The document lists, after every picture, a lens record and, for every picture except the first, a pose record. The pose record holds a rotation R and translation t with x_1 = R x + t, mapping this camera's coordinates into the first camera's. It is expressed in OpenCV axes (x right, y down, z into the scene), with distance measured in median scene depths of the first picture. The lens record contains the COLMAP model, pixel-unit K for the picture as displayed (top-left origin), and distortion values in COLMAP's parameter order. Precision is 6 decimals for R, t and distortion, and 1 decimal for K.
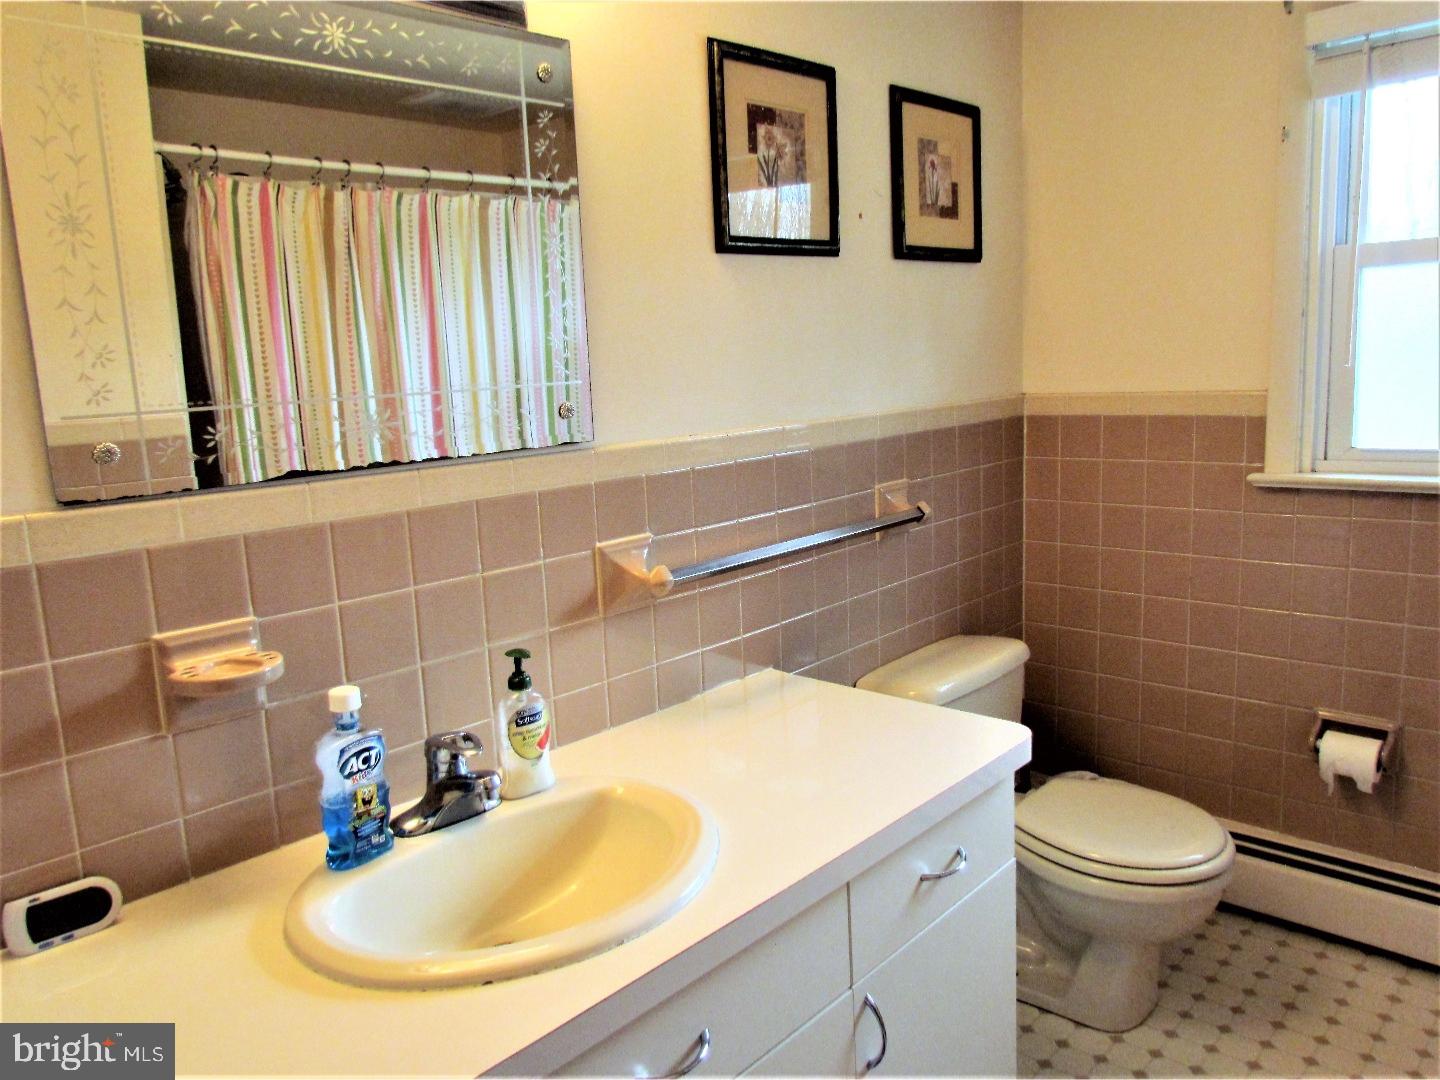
lens RADIAL K [[1055.5, 0, 729.1], [0, 1055.5, 531.2], [0, 0, 1]] dist [-0.012300, 0.014951]
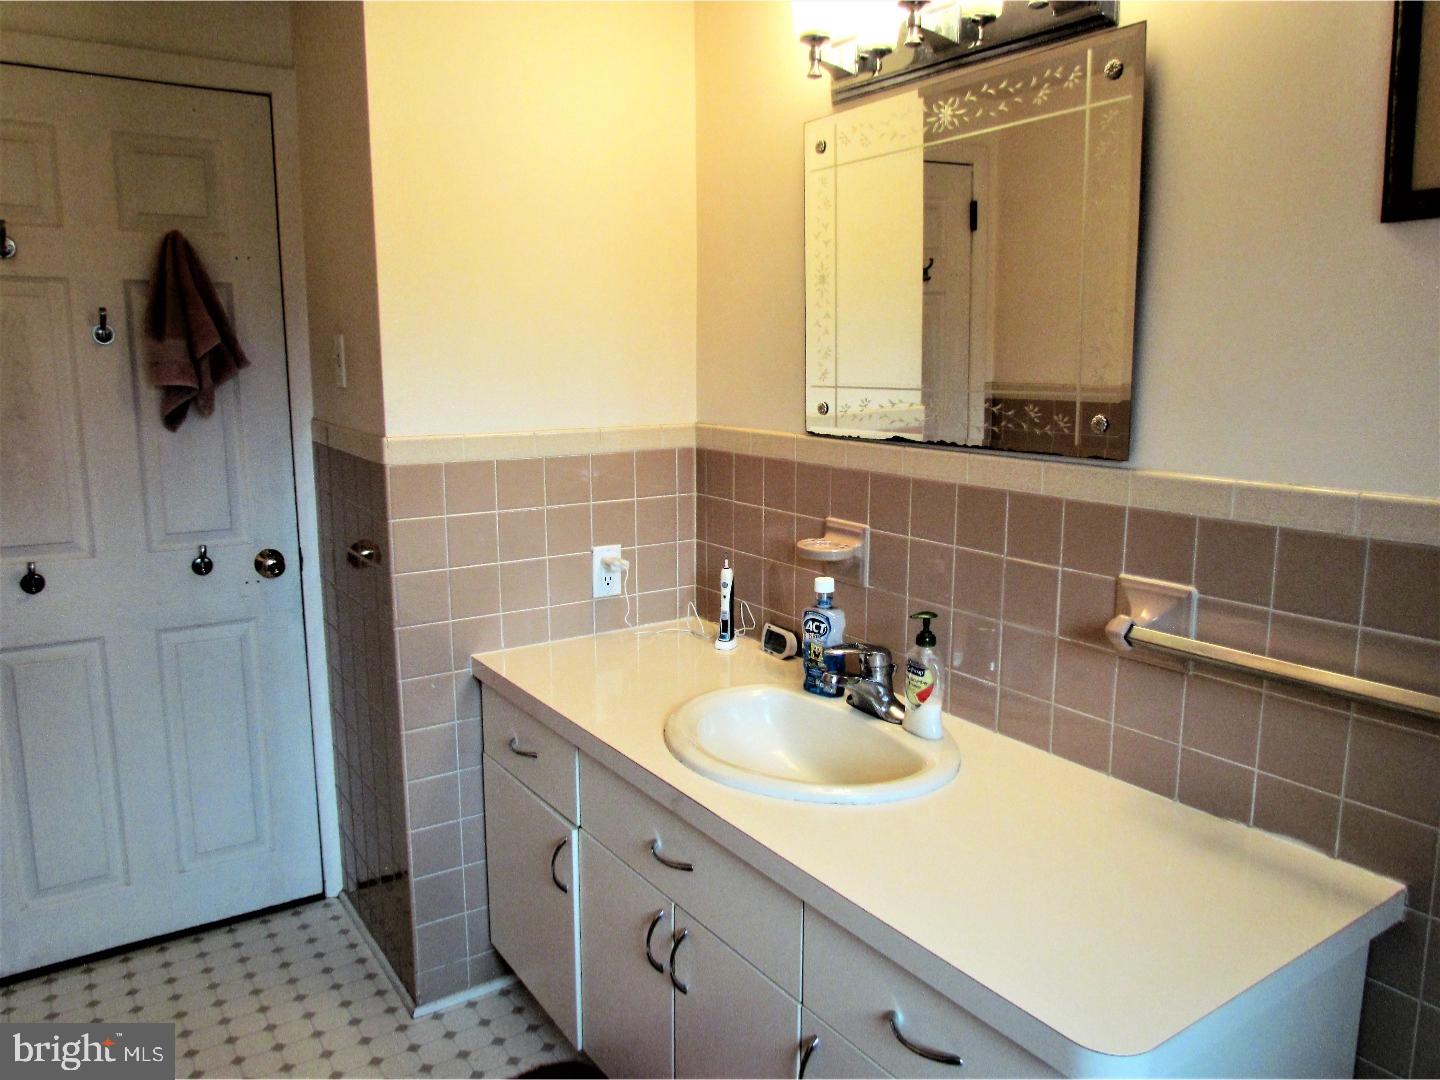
lens RADIAL K [[1055.5, 0, 730.8], [0, 1055.5, 540.6], [0, 0, 1]] dist [-0.012300, 0.014951]
pose [[-0.211669, 0.208000, -0.954951, 0.957123], [-0.156314, 0.957308, 0.243161, -0.217276], [0.964760, 0.200742, -0.170120, 0.972704]]
